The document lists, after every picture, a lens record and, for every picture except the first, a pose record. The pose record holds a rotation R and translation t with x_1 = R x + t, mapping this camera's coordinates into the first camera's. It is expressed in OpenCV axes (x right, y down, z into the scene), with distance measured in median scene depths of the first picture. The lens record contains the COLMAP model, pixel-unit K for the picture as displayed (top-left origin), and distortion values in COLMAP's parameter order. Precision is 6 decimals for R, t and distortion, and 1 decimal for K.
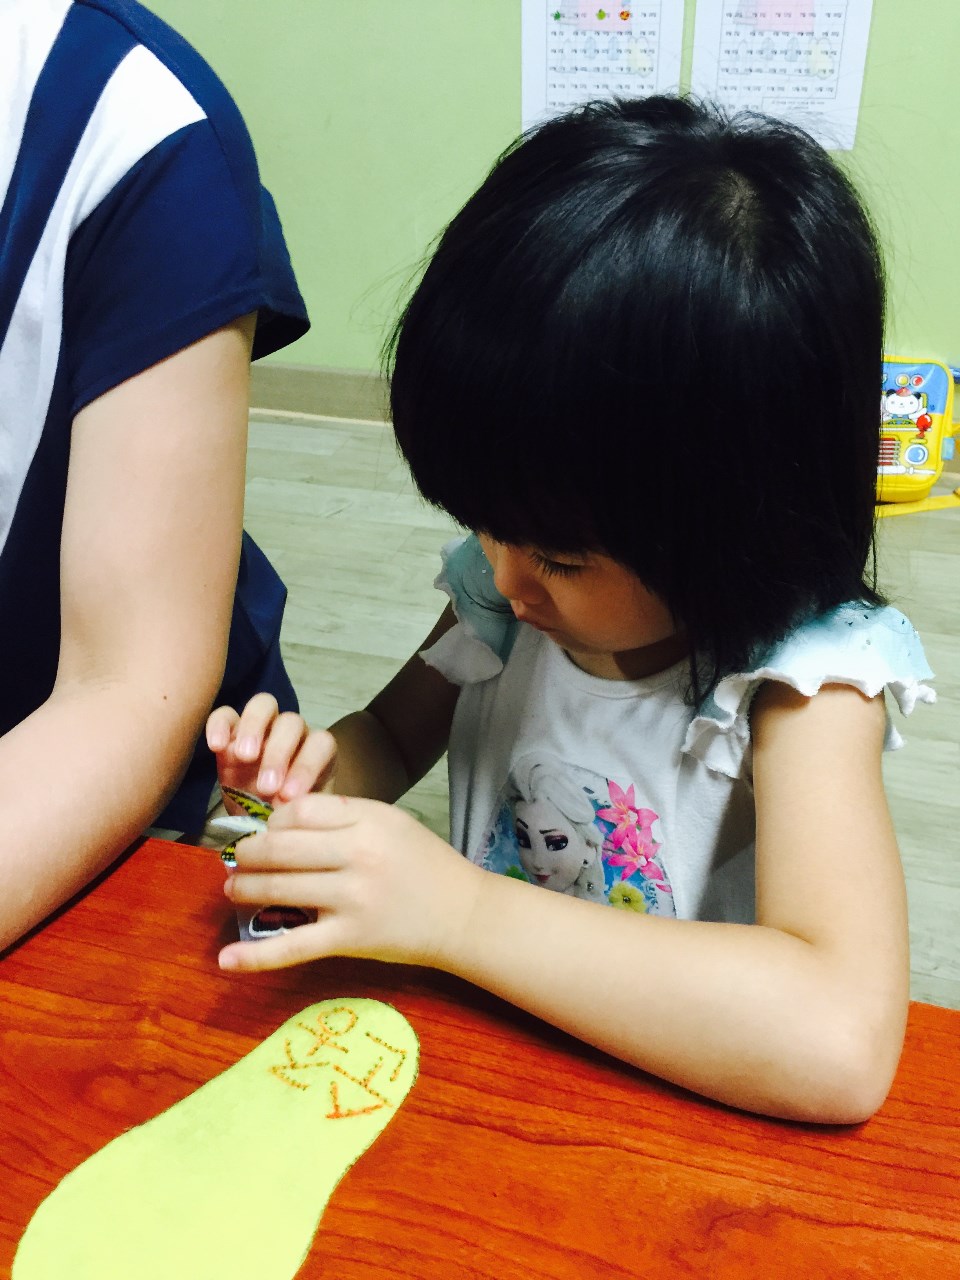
lens RADIAL K [[1135.9, 0, 480.0], [0, 1135.9, 640.0], [0, 0, 1]] dist [-0.002640, -0.024066]
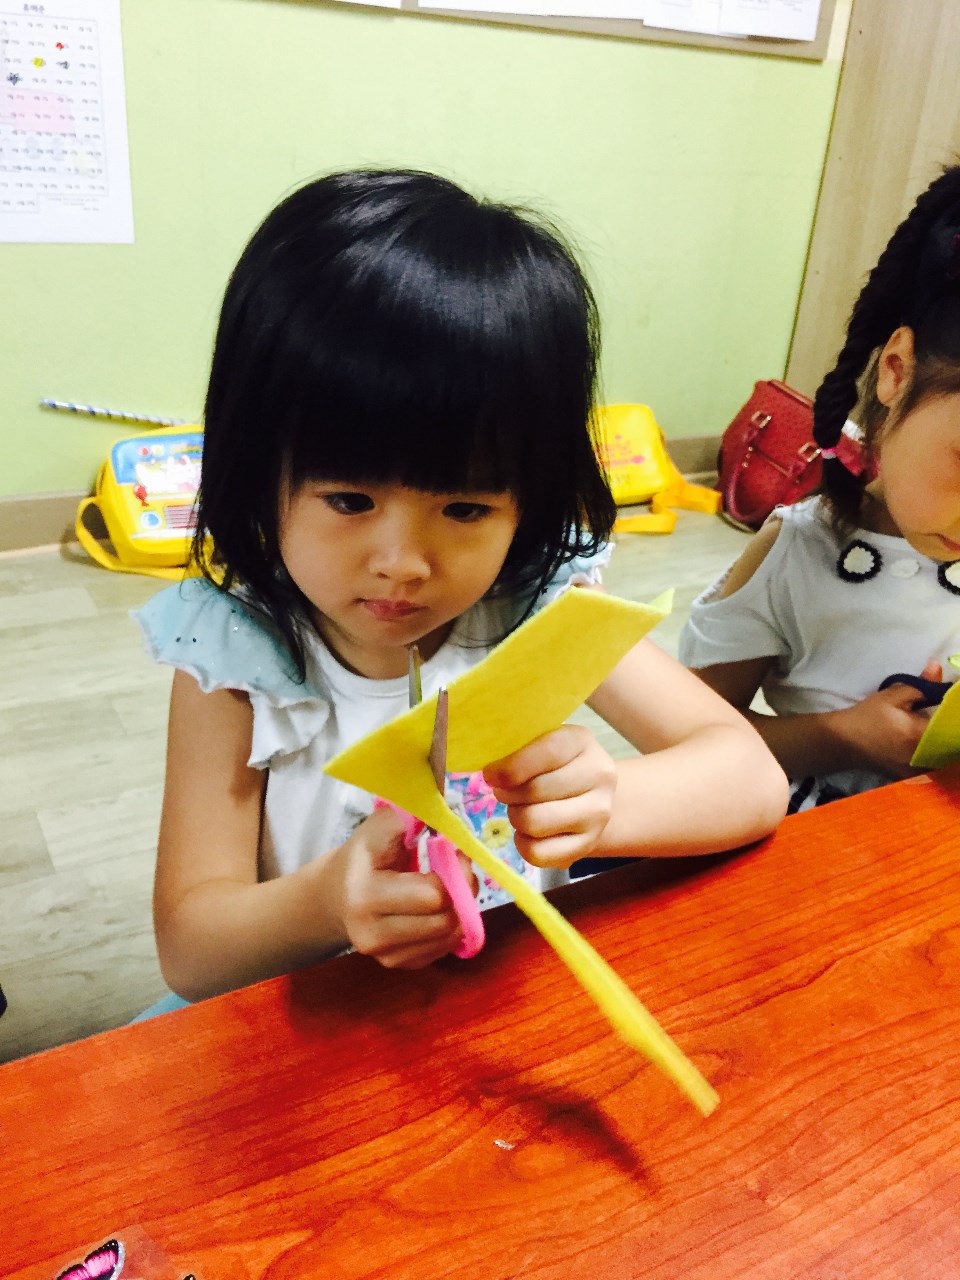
lens RADIAL K [[1077.9, 0, 480.0], [0, 1077.9, 640.0], [0, 0, 1]] dist [0.009144, 0.007517]
pose [[0.694427, -0.265474, 0.668802, -0.387126], [0.300258, 0.951575, 0.065955, -0.055178], [-0.653924, 0.155013, 0.740510, 0.104269]]
